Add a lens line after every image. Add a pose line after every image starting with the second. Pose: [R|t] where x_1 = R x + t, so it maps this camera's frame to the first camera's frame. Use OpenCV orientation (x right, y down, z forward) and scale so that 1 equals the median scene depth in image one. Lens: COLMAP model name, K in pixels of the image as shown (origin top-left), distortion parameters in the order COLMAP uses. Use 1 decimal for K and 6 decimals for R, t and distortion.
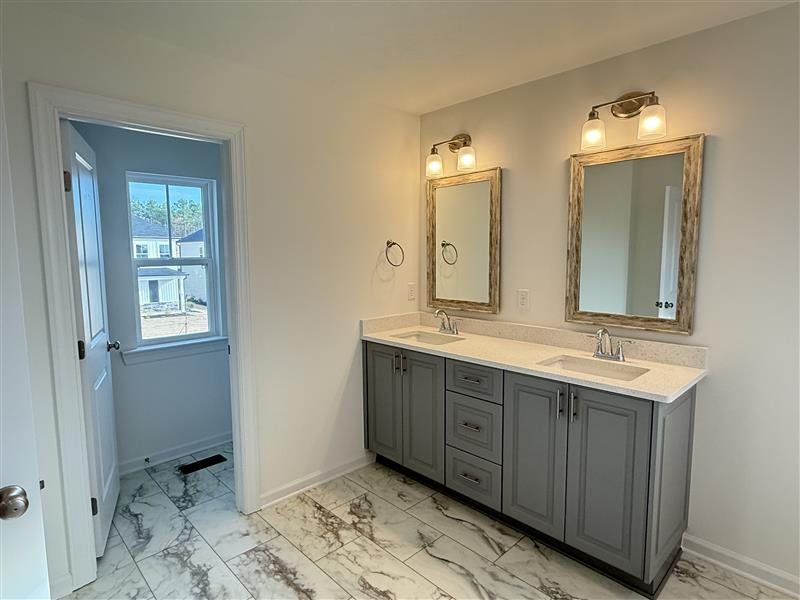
lens RADIAL K [[453.2, 0, 400.1], [0, 453.2, 300.8], [0, 0, 1]] dist [0.002279, -0.000572]
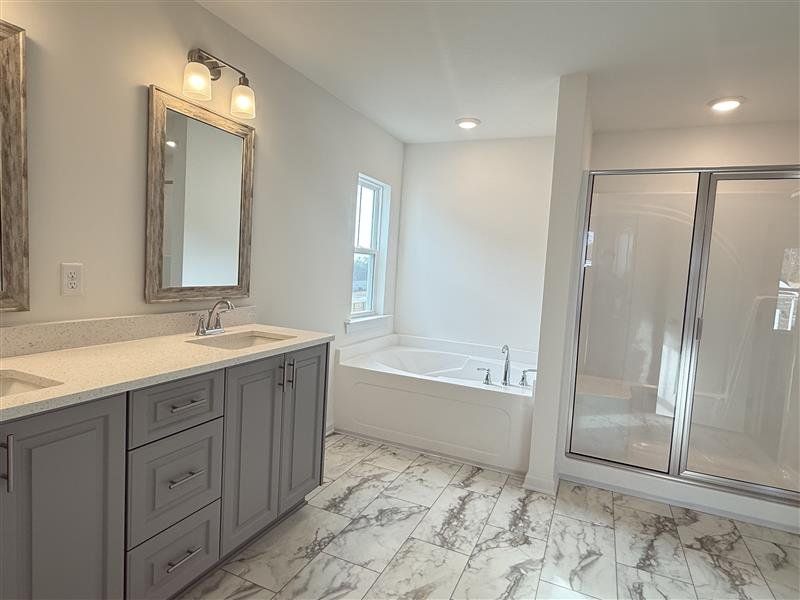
lens RADIAL K [[453.2, 0, 400.2], [0, 453.2, 299.0], [0, 0, 1]] dist [0.002279, -0.000572]
pose [[-0.375125, -0.089328, 0.922660, -0.521717], [0.038971, 0.992946, 0.111977, -0.031767], [-0.926155, 0.077963, -0.368997, 0.932511]]
